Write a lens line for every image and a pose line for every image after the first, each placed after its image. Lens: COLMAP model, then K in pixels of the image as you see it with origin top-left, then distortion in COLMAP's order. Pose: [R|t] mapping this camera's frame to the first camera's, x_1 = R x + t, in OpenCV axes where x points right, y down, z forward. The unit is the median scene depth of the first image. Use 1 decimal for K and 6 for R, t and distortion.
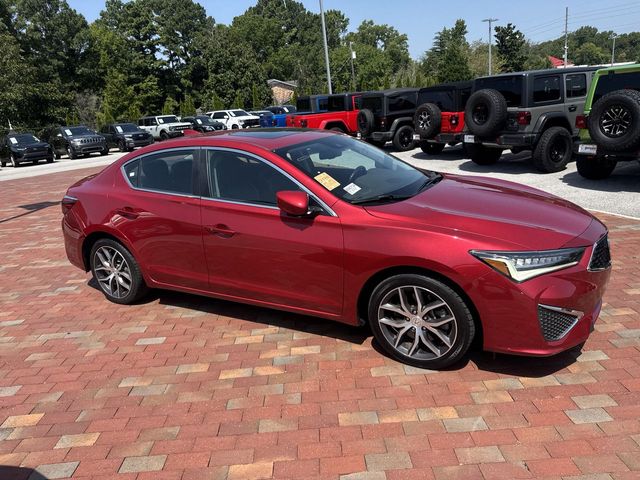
lens RADIAL K [[452.6, 0, 324.0], [0, 452.6, 234.6], [0, 0, 1]] dist [0.019133, -0.027460]
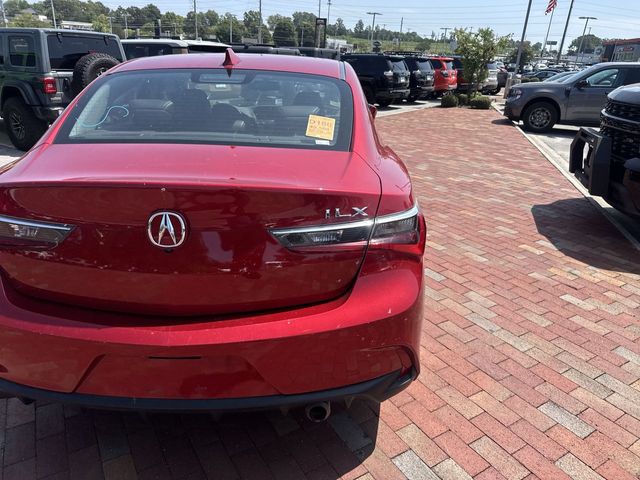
lens RADIAL K [[452.6, 0, 322.3], [0, 452.6, 249.7], [0, 0, 1]] dist [0.019133, -0.027460]
pose [[-0.478151, -0.279925, 0.832474, -0.461144], [0.254412, 0.863066, 0.436339, -0.128256], [-0.840623, 0.420428, -0.341459, 0.656043]]
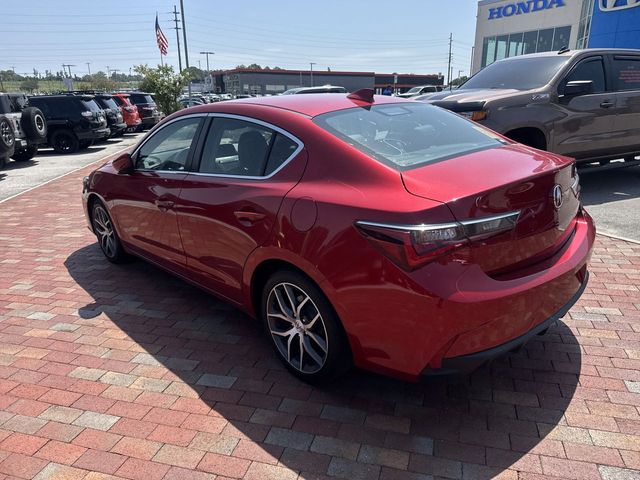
lens RADIAL K [[452.6, 0, 318.8], [0, 452.6, 251.8], [0, 0, 1]] dist [0.019133, -0.027460]
pose [[-0.940700, 0.001625, 0.339235, -0.251303], [0.198375, 0.813829, 0.546196, -0.222692], [-0.275191, 0.581103, -0.765891, 0.905012]]
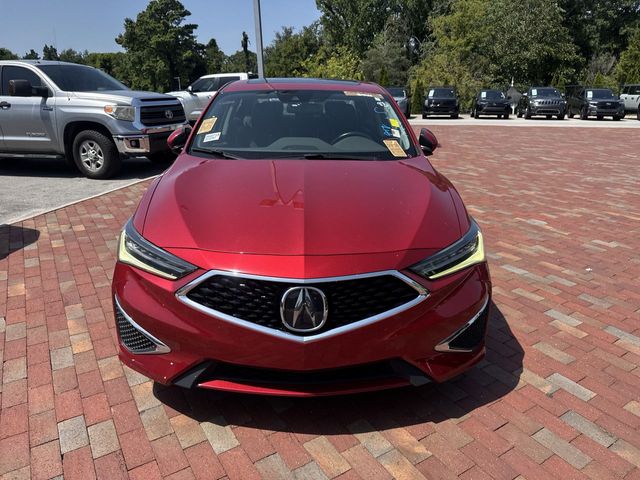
lens RADIAL K [[452.6, 0, 317.6], [0, 452.6, 234.6], [0, 0, 1]] dist [0.019133, -0.027460]
pose [[0.496242, 0.342569, -0.797741, 0.396820], [-0.282305, 0.932597, 0.224869, -0.073166], [0.821004, 0.113617, 0.559503, 0.256761]]
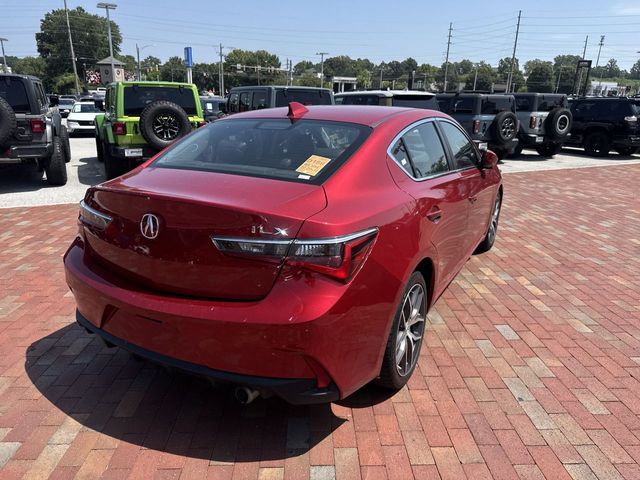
lens RADIAL K [[452.6, 0, 315.8], [0, 452.6, 238.9], [0, 0, 1]] dist [0.019133, -0.027460]
pose [[0.019171, -0.215308, 0.976358, -0.529905], [0.270572, 0.941216, 0.202245, -0.095056], [-0.962509, 0.260298, 0.076300, 0.541947]]
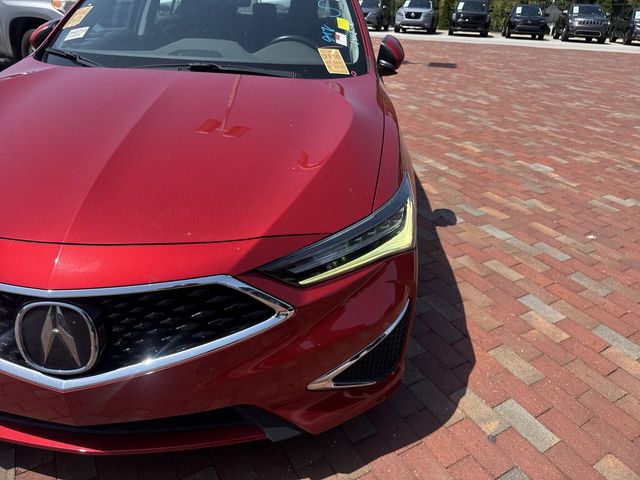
lens RADIAL K [[452.6, 0, 324.7], [0, 452.6, 243.3], [0, 0, 1]] dist [0.019133, -0.027460]
pose [[0.461504, 0.508221, -0.727135, 0.345549], [-0.320105, 0.859821, 0.397794, -0.085939], [0.827373, 0.049176, 0.559495, 0.366758]]
